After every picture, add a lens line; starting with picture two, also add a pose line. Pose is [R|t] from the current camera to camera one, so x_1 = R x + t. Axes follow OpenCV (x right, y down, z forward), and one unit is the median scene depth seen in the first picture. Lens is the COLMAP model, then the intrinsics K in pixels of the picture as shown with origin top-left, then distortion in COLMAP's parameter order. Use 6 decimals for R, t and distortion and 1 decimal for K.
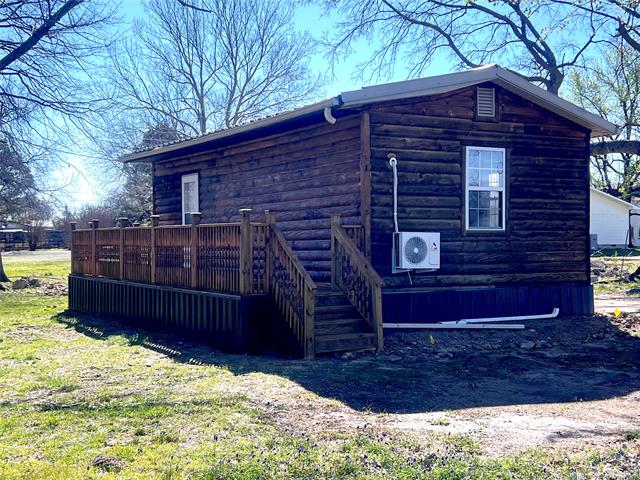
lens RADIAL K [[888.6, 0, 319.9], [0, 888.6, 240.7], [0, 0, 1]] dist [0.085719, 0.000000]
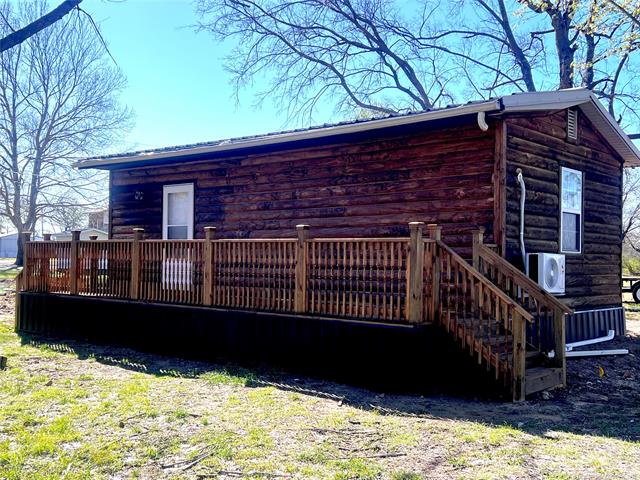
lens RADIAL K [[725.6, 0, 320.1], [0, 725.6, 239.6], [0, 0, 1]] dist [0.061581, 0.000000]
pose [[0.943290, 0.029374, 0.330668, -0.328915], [-0.020286, 0.999317, -0.030901, 0.003693], [-0.331350, 0.022441, 0.943241, 0.315751]]
